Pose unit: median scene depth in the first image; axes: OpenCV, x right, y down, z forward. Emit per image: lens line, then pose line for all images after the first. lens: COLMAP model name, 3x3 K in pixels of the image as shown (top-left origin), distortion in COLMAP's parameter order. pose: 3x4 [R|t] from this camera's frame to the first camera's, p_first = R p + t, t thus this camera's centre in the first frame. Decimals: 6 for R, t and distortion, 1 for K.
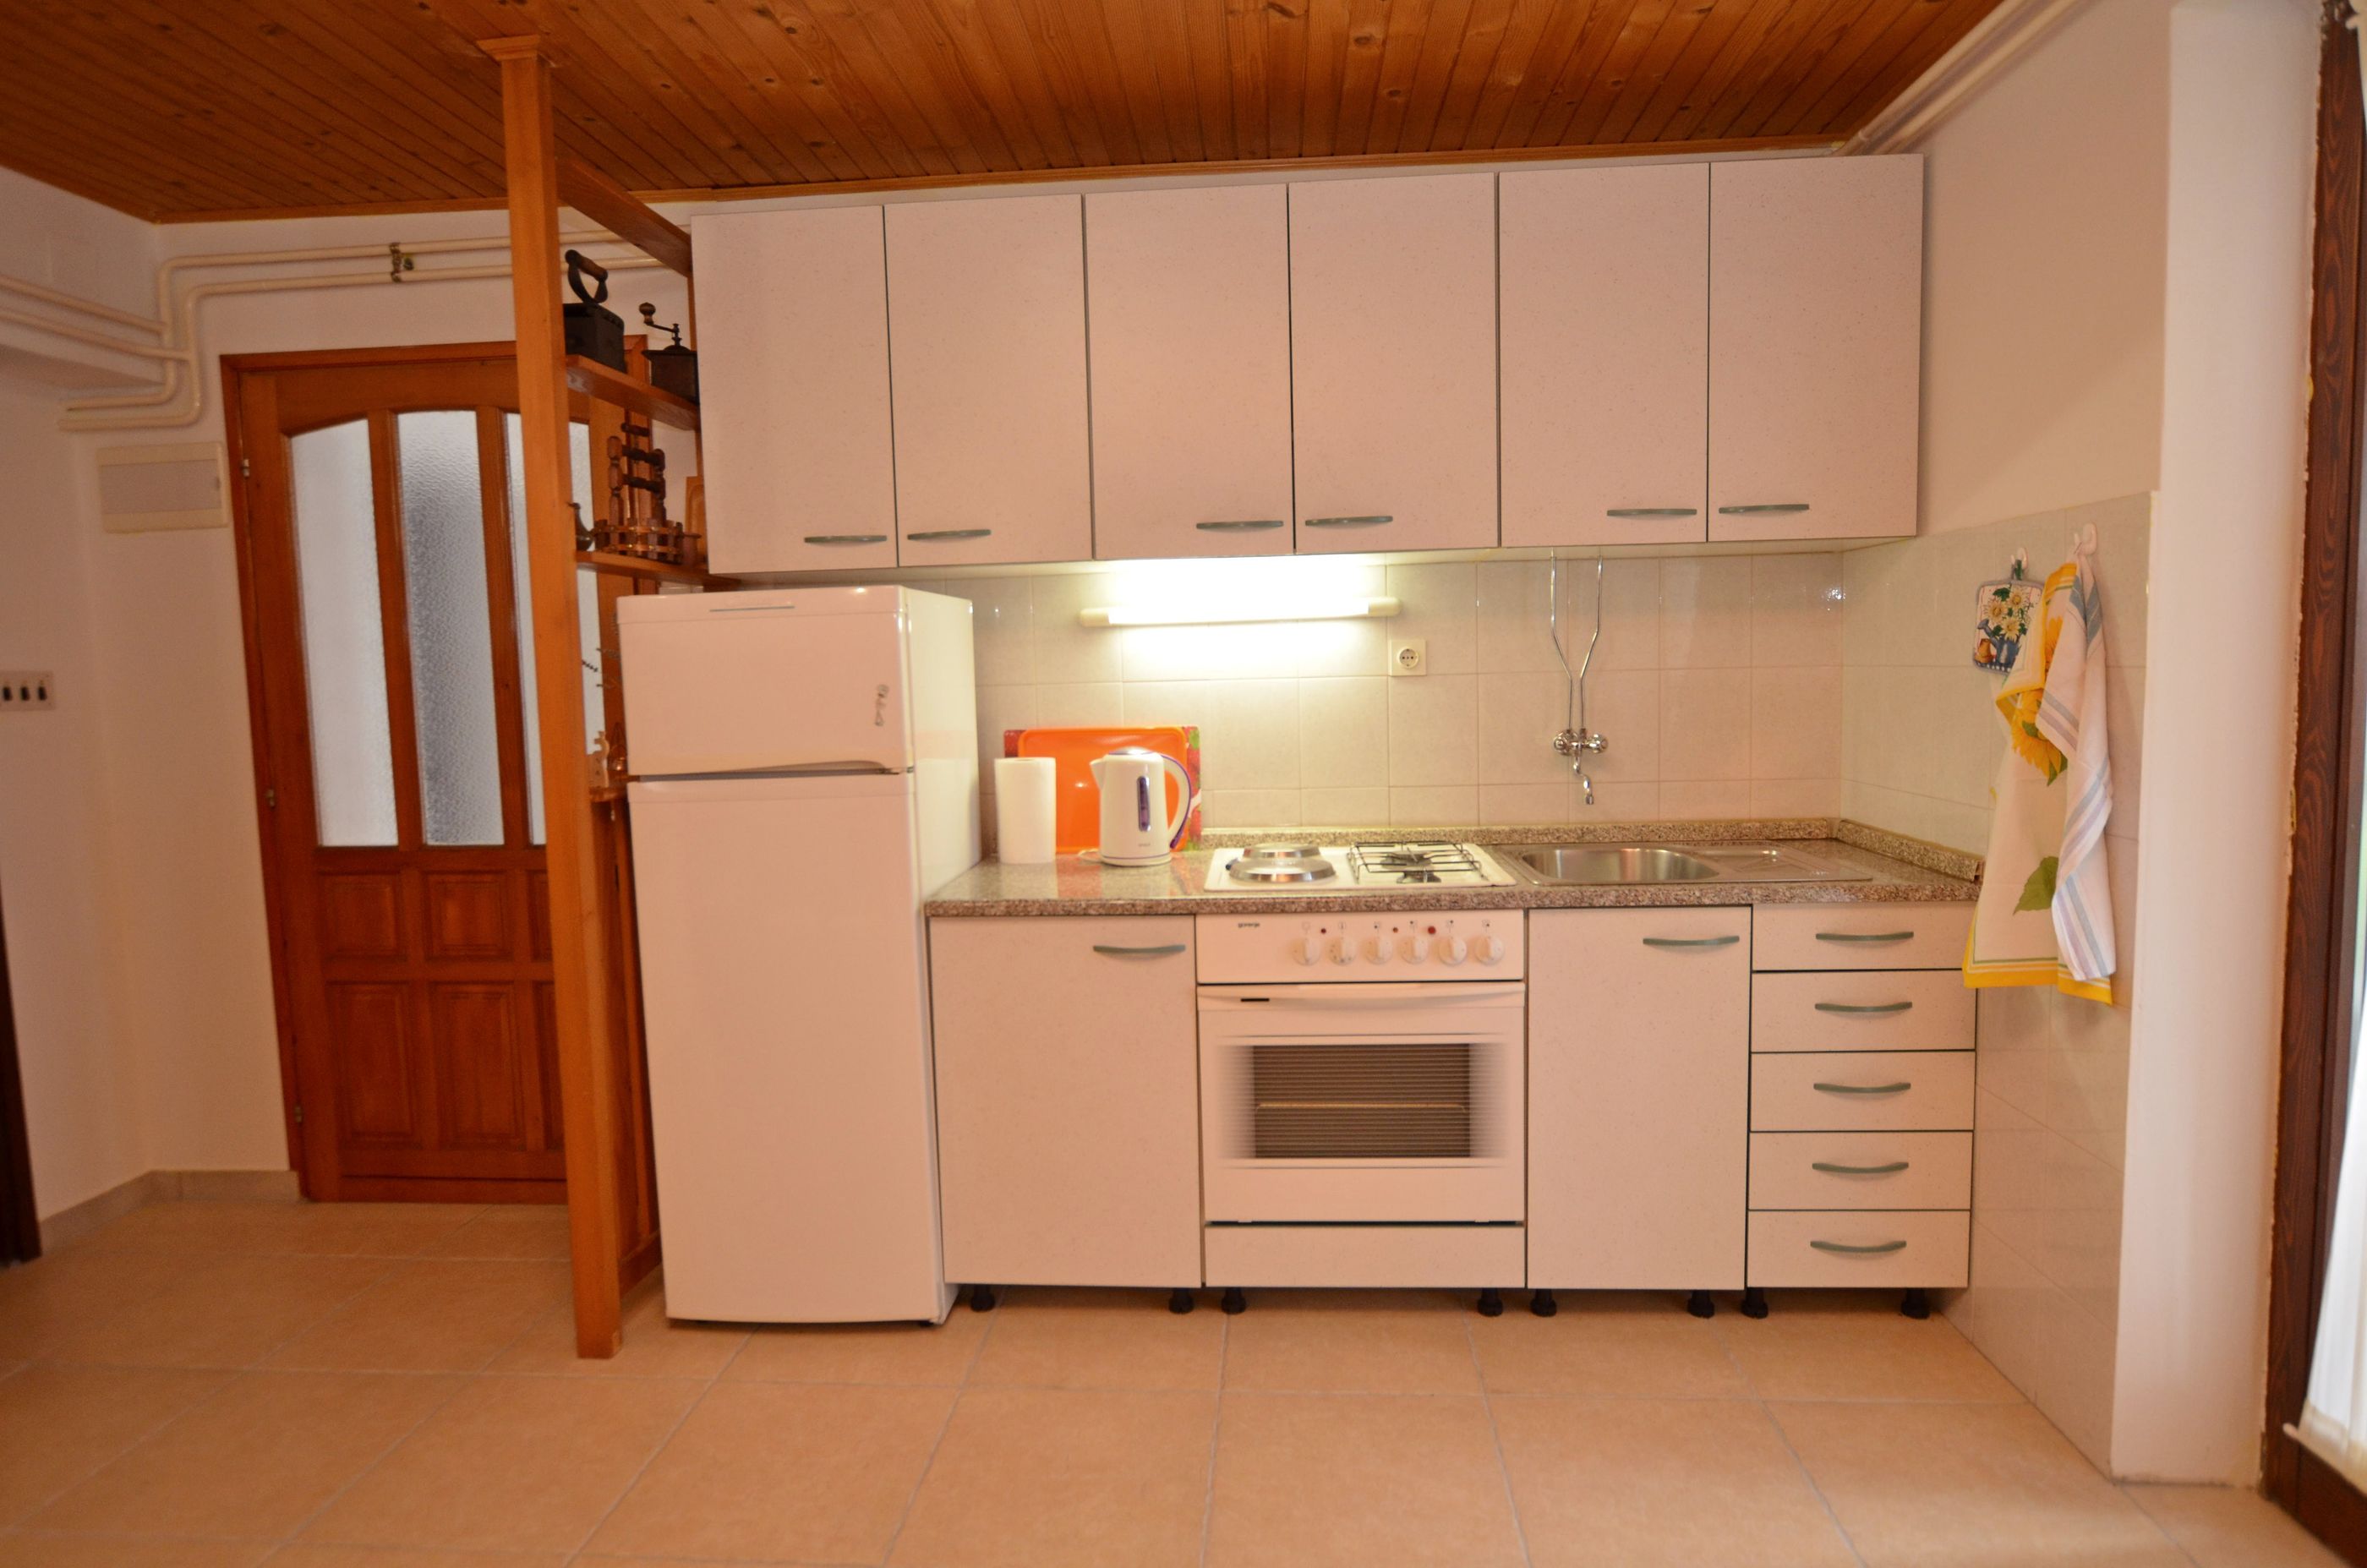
lens RADIAL K [[1366.6, 0, 1179.2], [0, 1366.6, 779.7], [0, 0, 1]] dist [-0.018079, 0.001026]
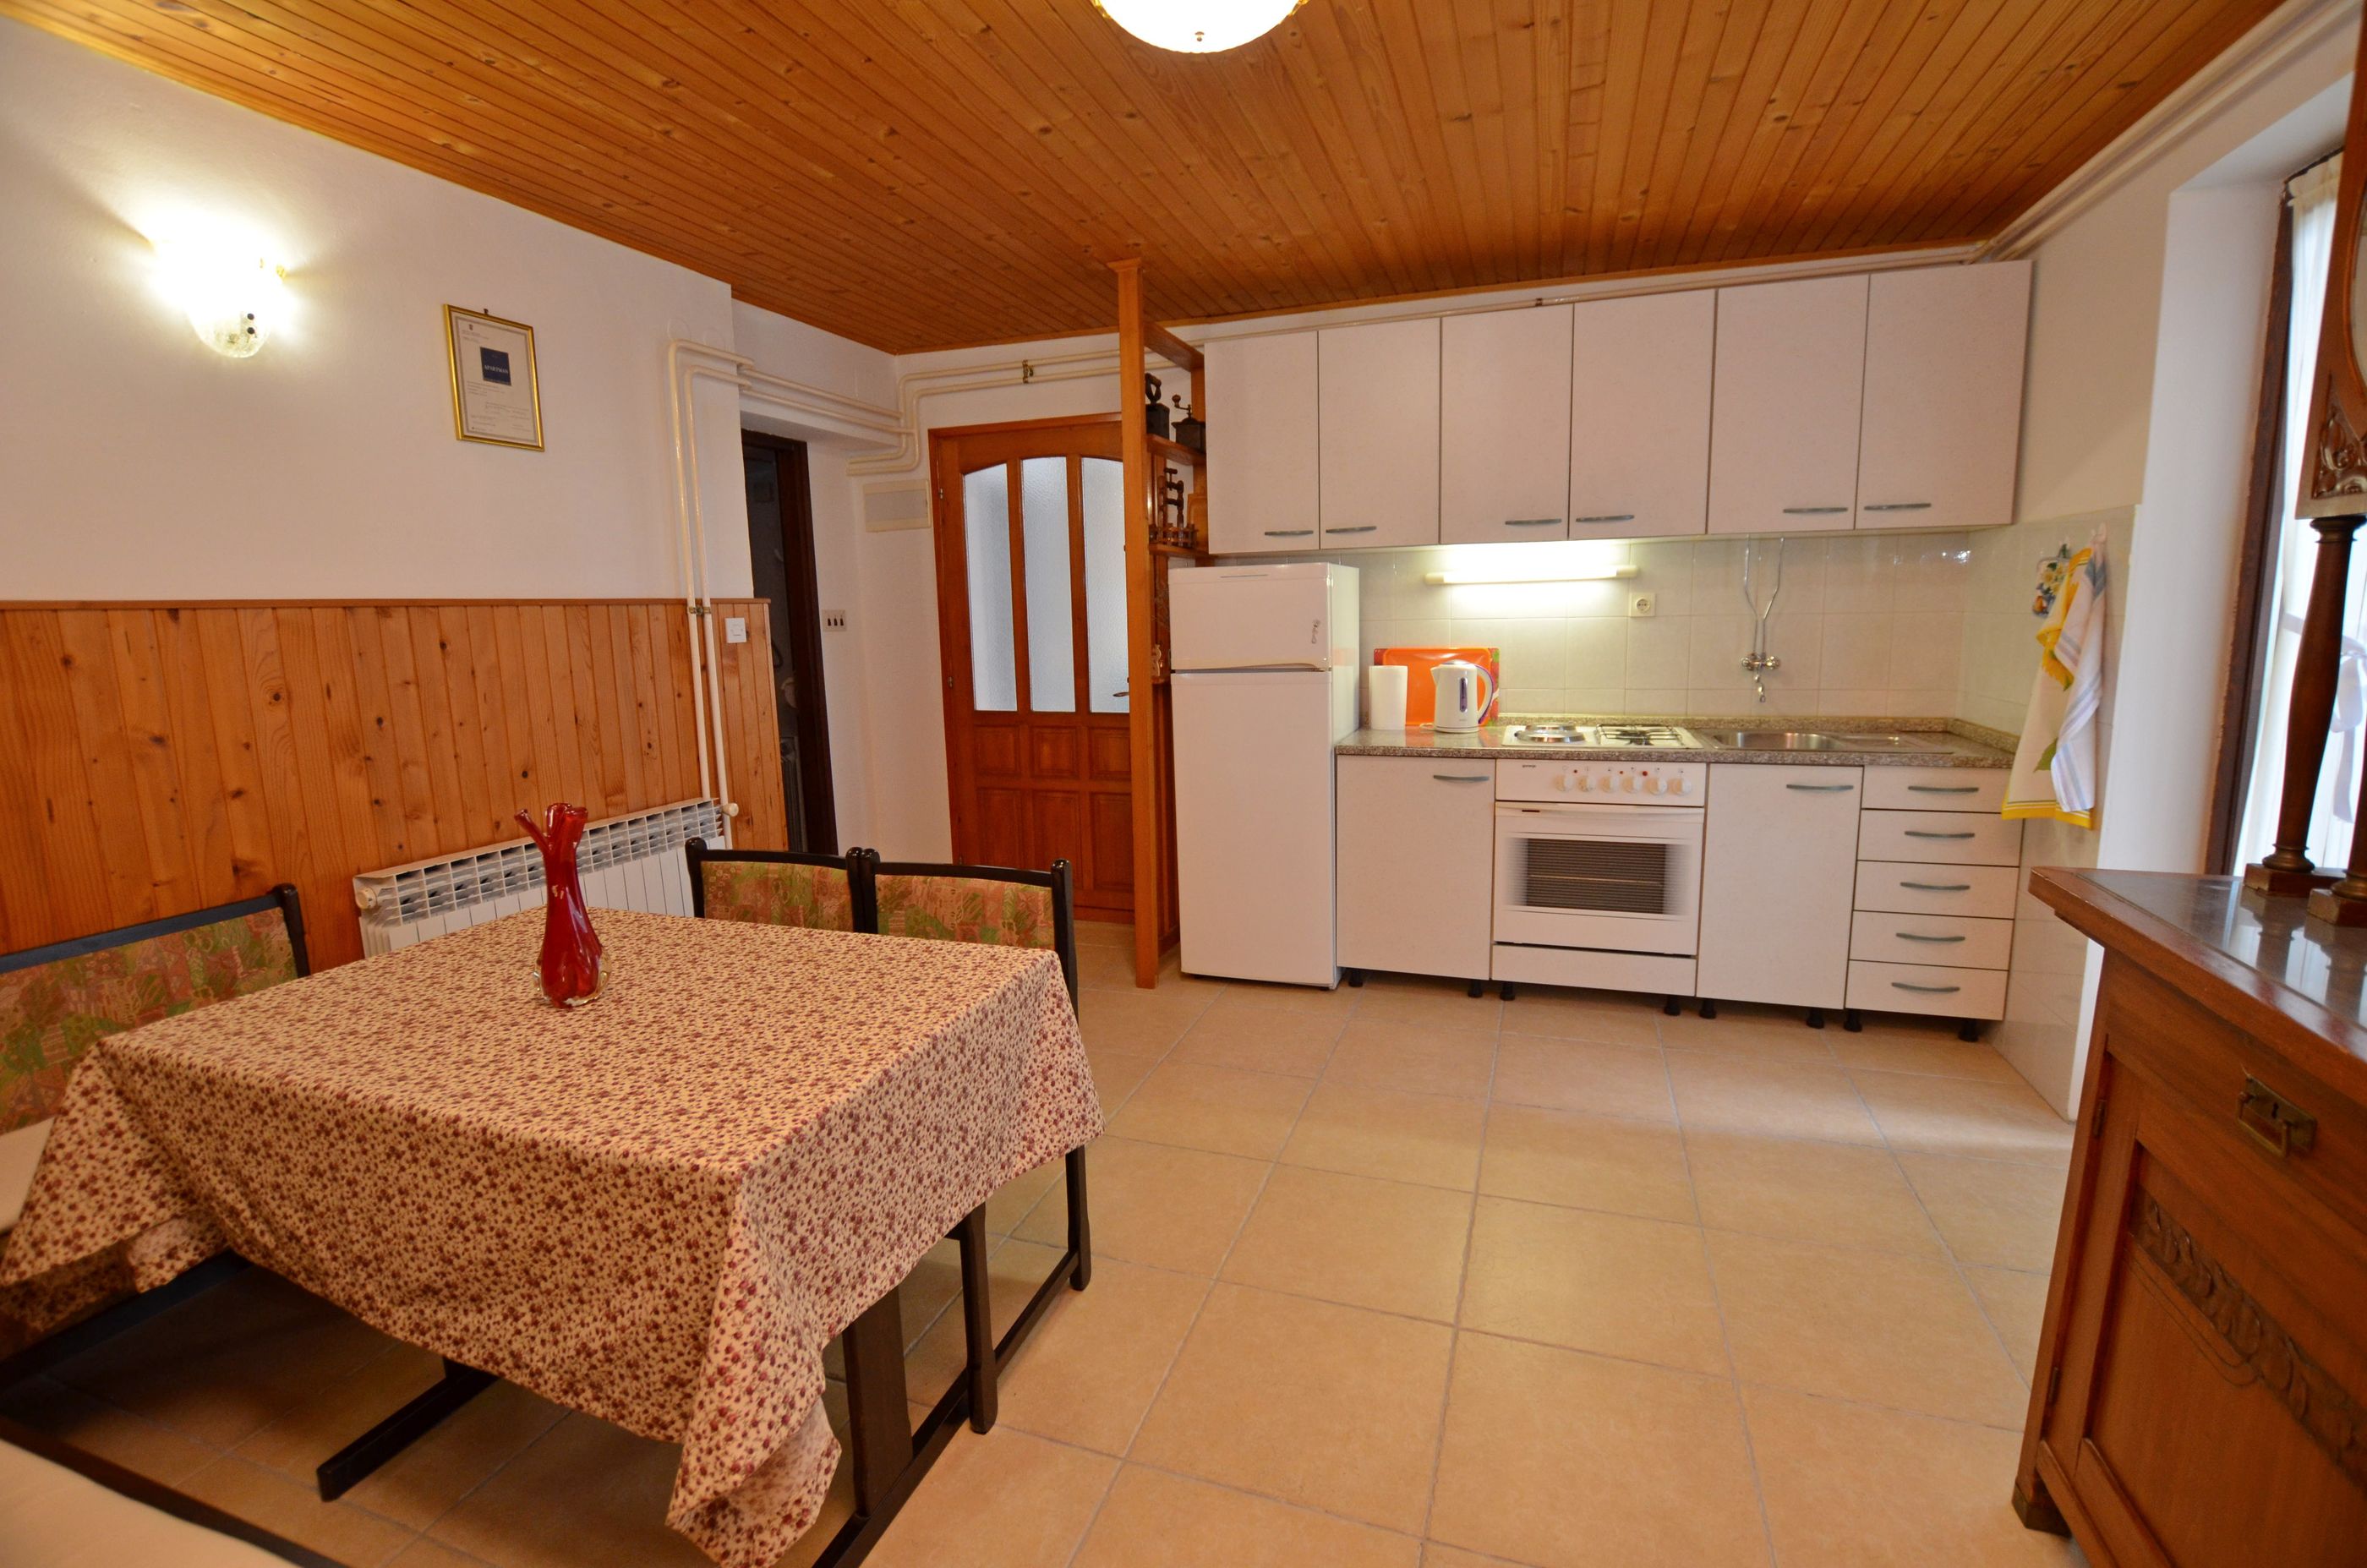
lens RADIAL K [[1058.9, 0, 1186.5], [0, 1058.9, 769.9], [0, 0, 1]] dist [-0.024834, 0.000488]
pose [[0.967510, 0.040619, -0.249548, -0.029772], [-0.022587, 0.996950, 0.074703, 0.022172], [0.251821, -0.066639, 0.965477, -0.334034]]
